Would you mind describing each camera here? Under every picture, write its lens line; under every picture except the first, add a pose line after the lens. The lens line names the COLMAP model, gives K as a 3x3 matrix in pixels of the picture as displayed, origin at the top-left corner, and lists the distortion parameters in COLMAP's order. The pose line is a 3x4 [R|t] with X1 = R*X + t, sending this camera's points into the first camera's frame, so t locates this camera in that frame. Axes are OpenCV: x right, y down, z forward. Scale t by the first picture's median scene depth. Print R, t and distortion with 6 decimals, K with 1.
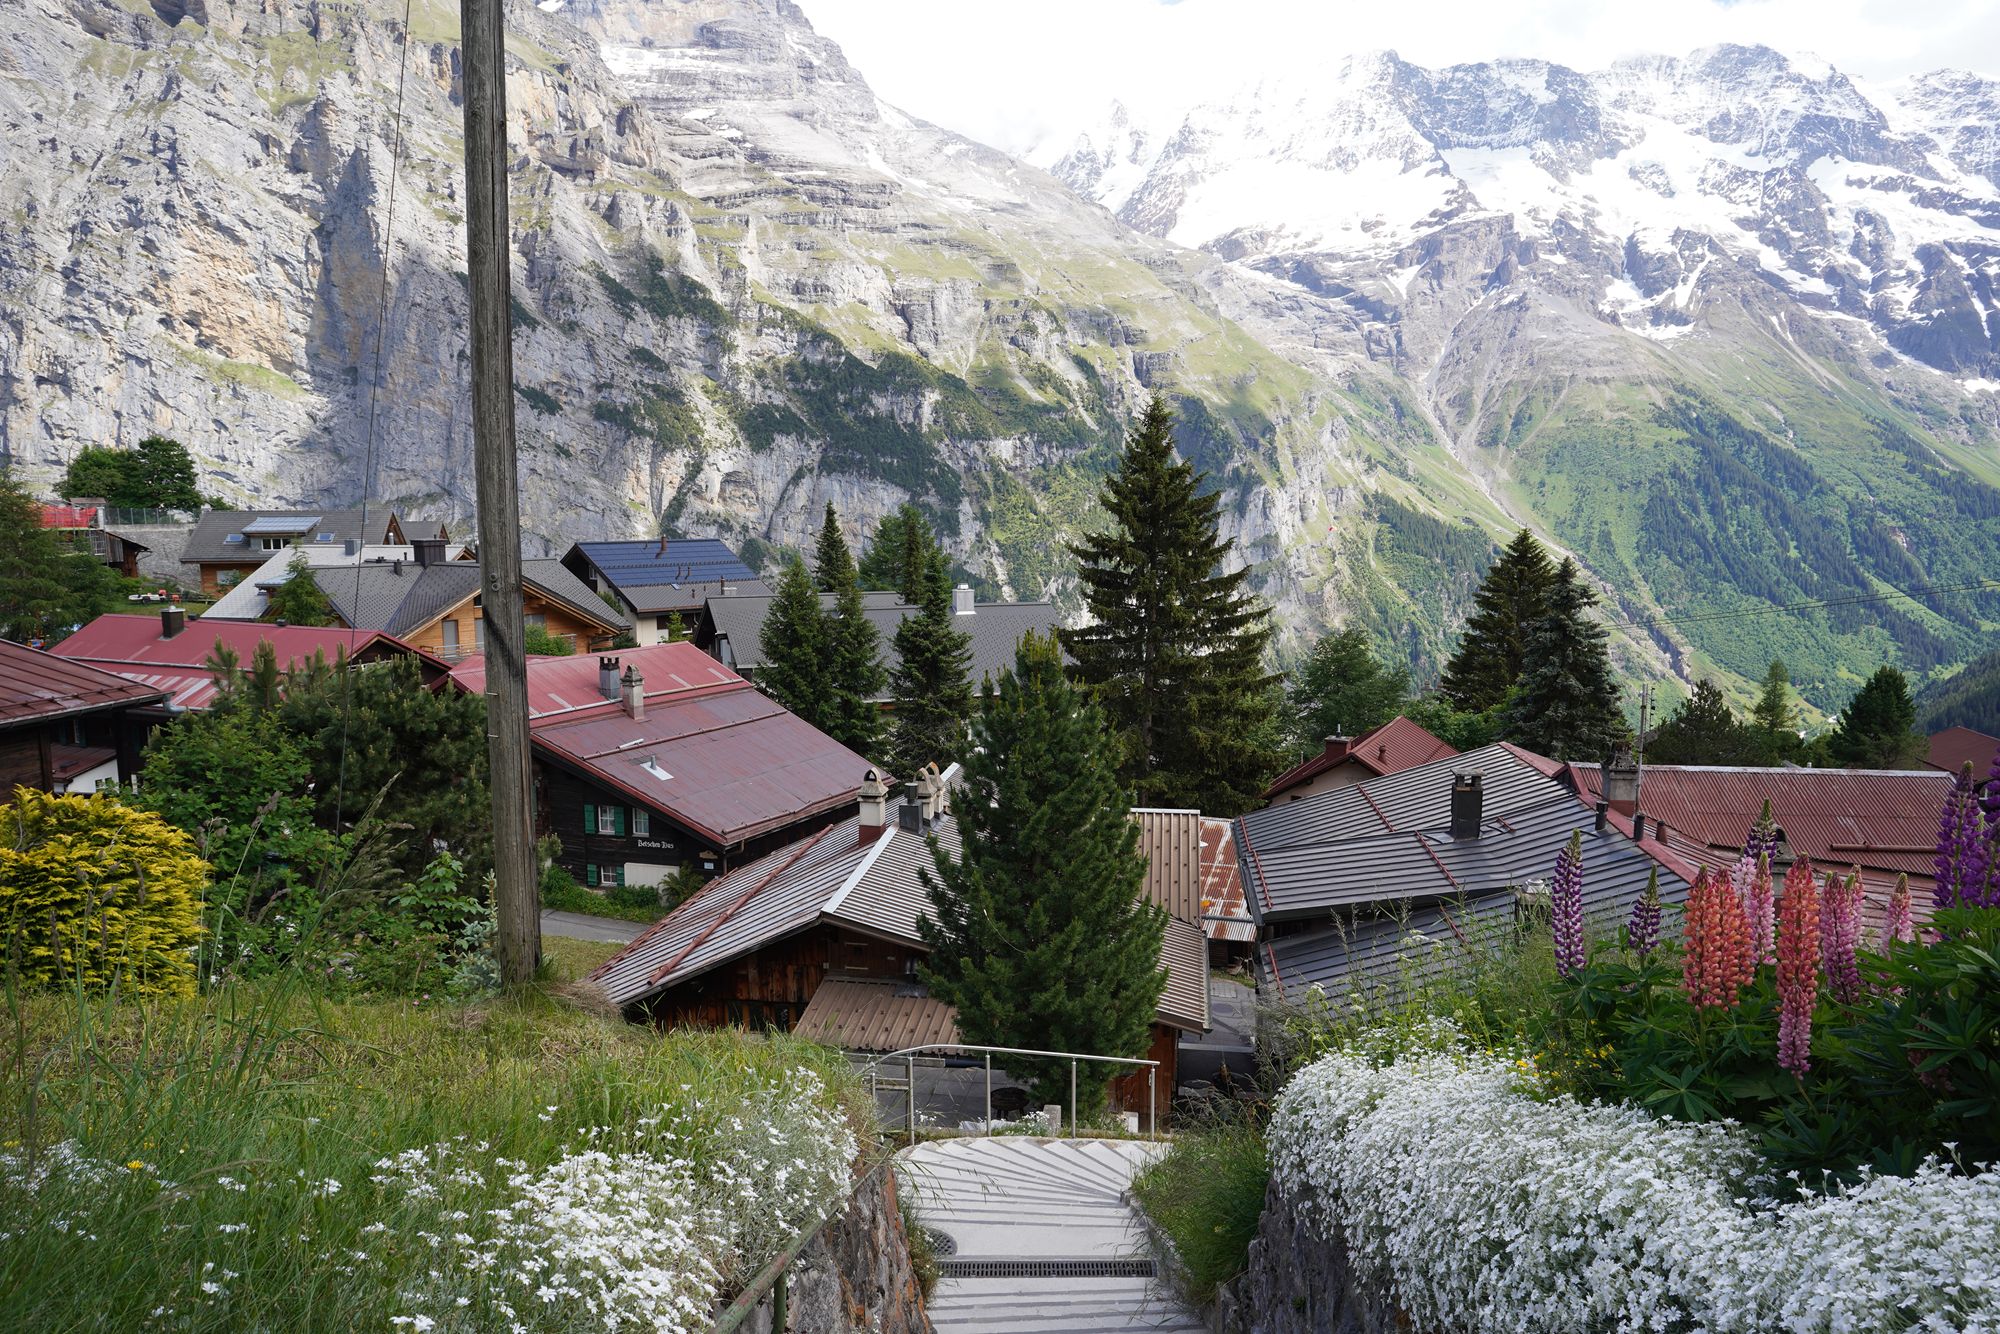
lens RADIAL K [[1310.4, 0, 992.4], [0, 1310.4, 666.2], [0, 0, 1]] dist [-0.027484, 0.025352]
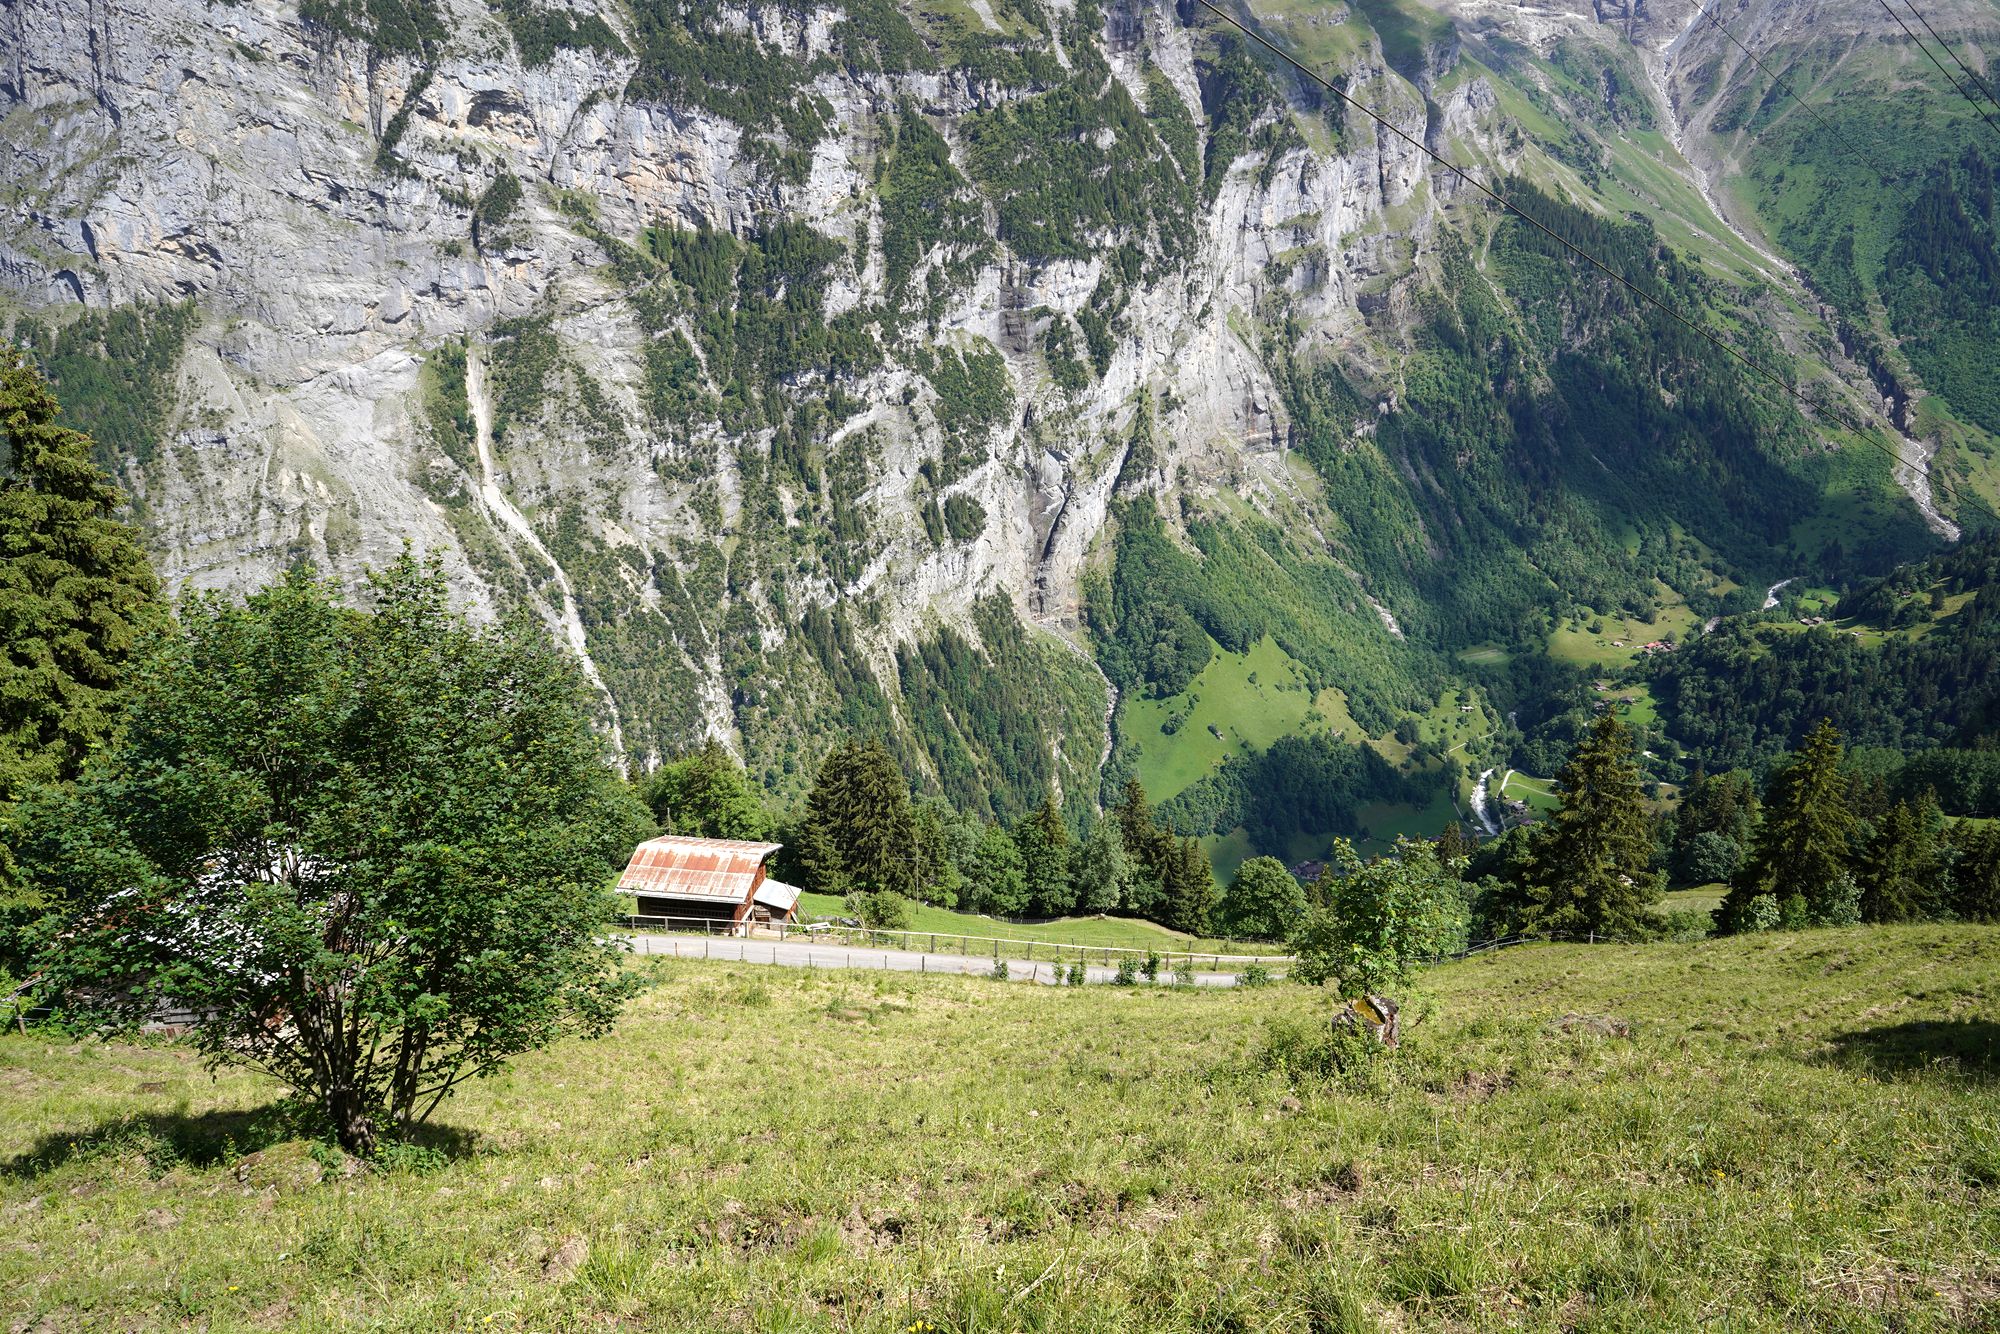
lens RADIAL K [[1310.4, 0, 989.6], [0, 1310.4, 667.3], [0, 0, 1]] dist [-0.027484, 0.025352]
pose [[0.976638, 0.081035, -0.199026, 0.099506], [-0.041537, 0.979894, 0.195147, 0.011533], [0.210838, -0.182321, 0.960368, 0.068519]]
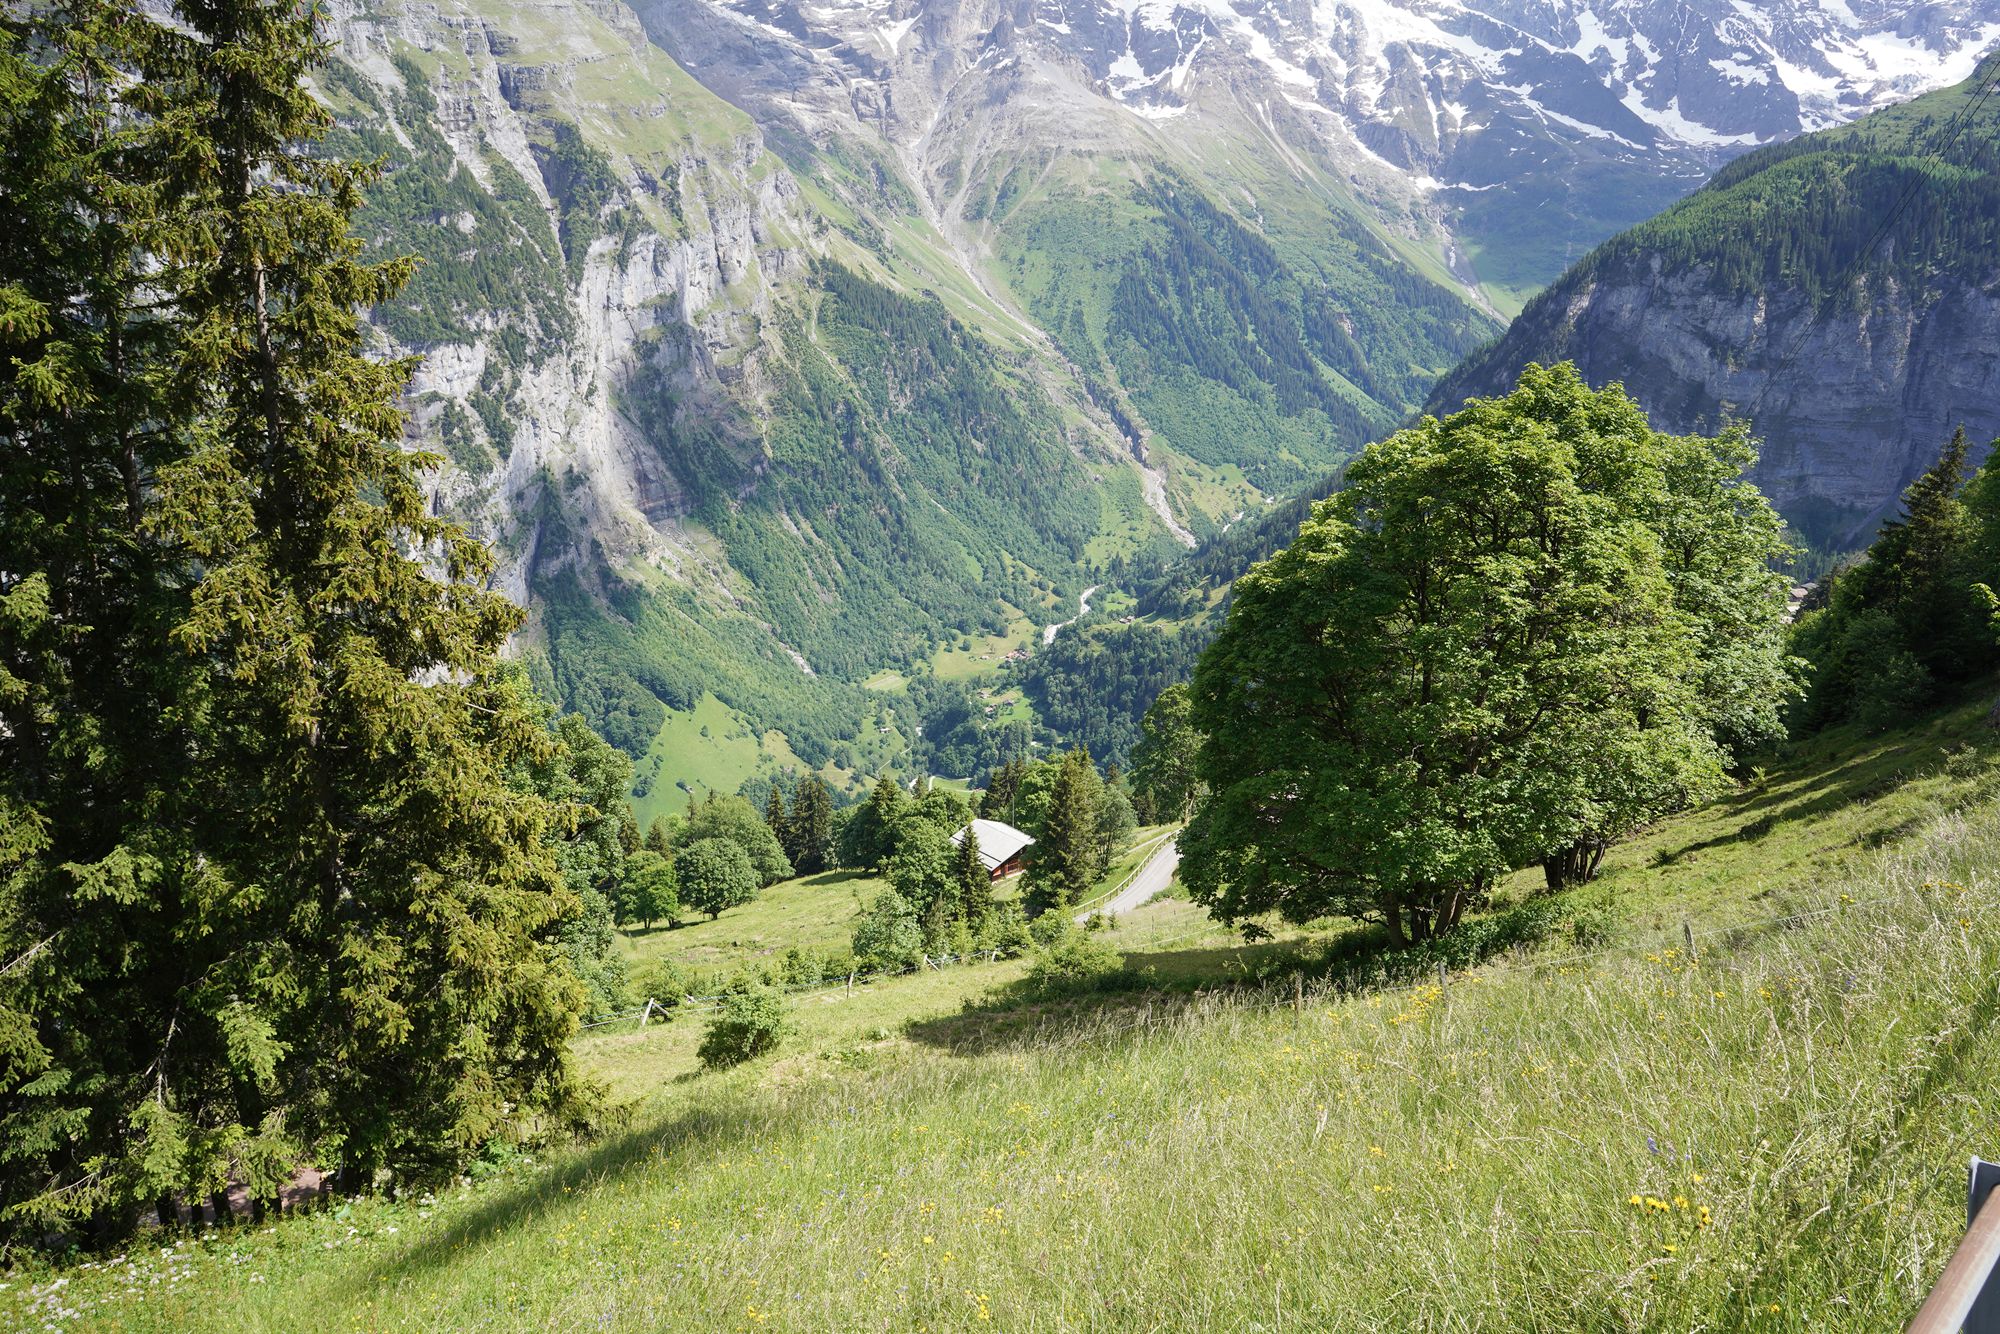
lens RADIAL K [[1310.4, 0, 995.6], [0, 1310.4, 666.7], [0, 0, 1]] dist [-0.027484, 0.025352]
pose [[0.952065, -0.060543, 0.299844, 0.072298], [0.015858, 0.988669, 0.149272, 0.007653], [-0.305484, -0.137362, 0.942237, 0.048243]]
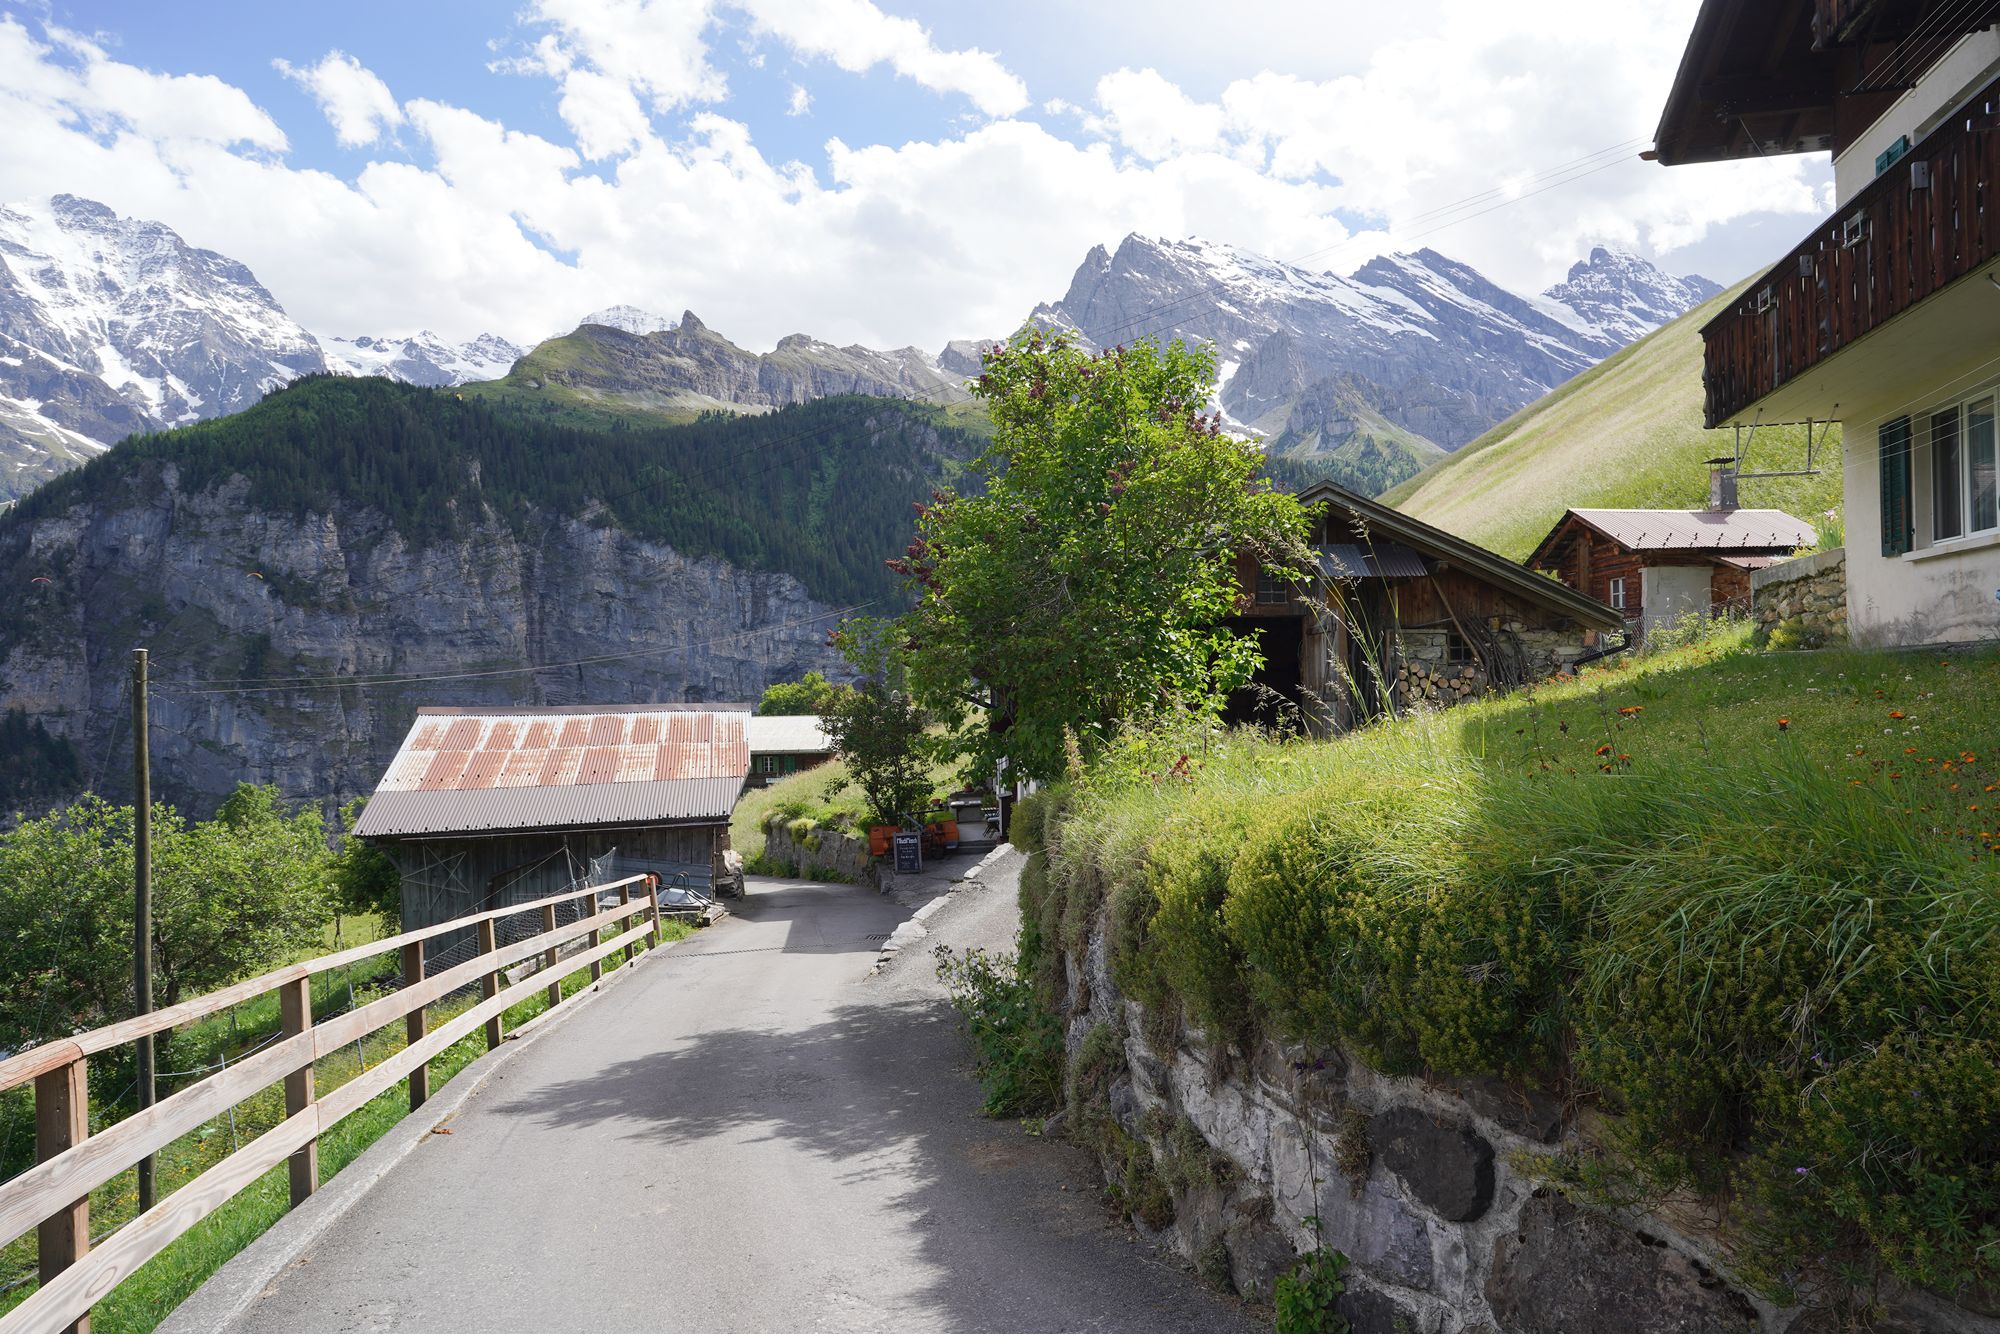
lens RADIAL K [[1310.4, 0, 996.9], [0, 1310.4, 663.5], [0, 0, 1]] dist [-0.027484, 0.025352]
pose [[0.284883, 0.012616, 0.958479, 0.162711], [0.140446, 0.988573, -0.054756, 0.022427], [-0.948217, 0.150214, 0.279856, 0.129208]]
